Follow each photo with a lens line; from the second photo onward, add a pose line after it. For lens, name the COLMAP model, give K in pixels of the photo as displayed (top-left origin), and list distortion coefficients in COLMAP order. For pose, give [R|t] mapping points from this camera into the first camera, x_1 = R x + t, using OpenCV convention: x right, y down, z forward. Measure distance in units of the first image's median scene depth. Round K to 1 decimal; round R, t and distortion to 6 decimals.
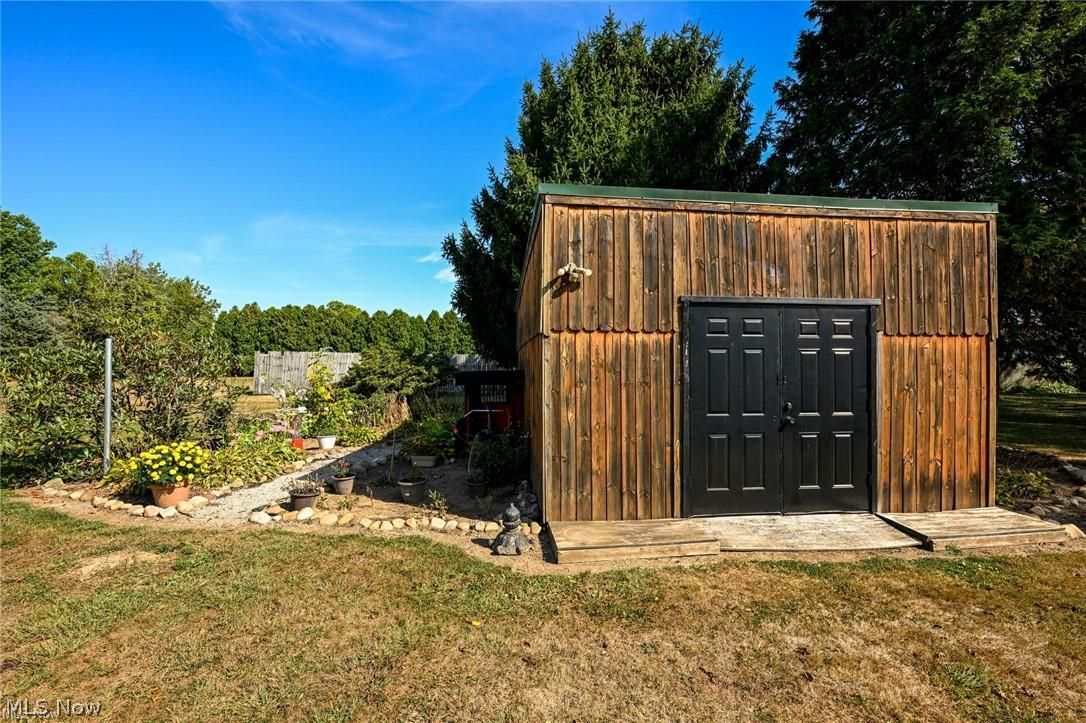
lens RADIAL K [[489.4, 0, 537.4], [0, 489.4, 360.6], [0, 0, 1]] dist [-0.002386, 0.000016]
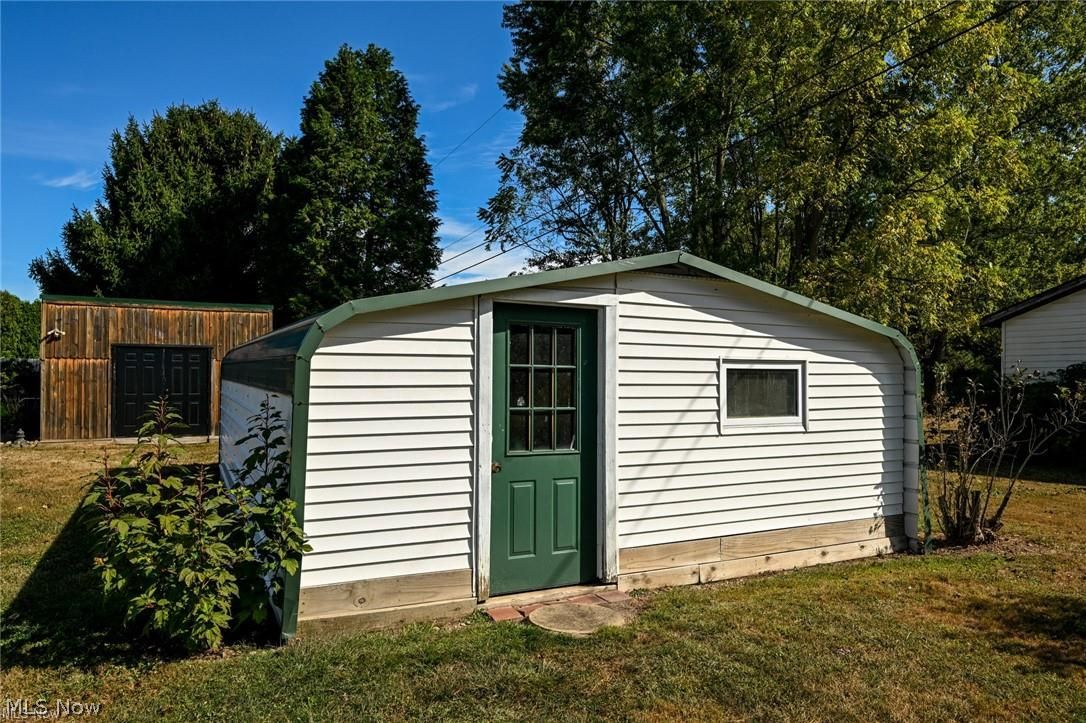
lens RADIAL K [[734.5, 0, 545.2], [0, 734.5, 362.9], [0, 0, 1]] dist [0.001078, 0.001159]
pose [[0.941010, 0.009790, 0.338236, 1.059251], [-0.009897, 0.999950, -0.001410, -0.053906], [-0.338233, -0.002020, 0.941060, -3.027643]]
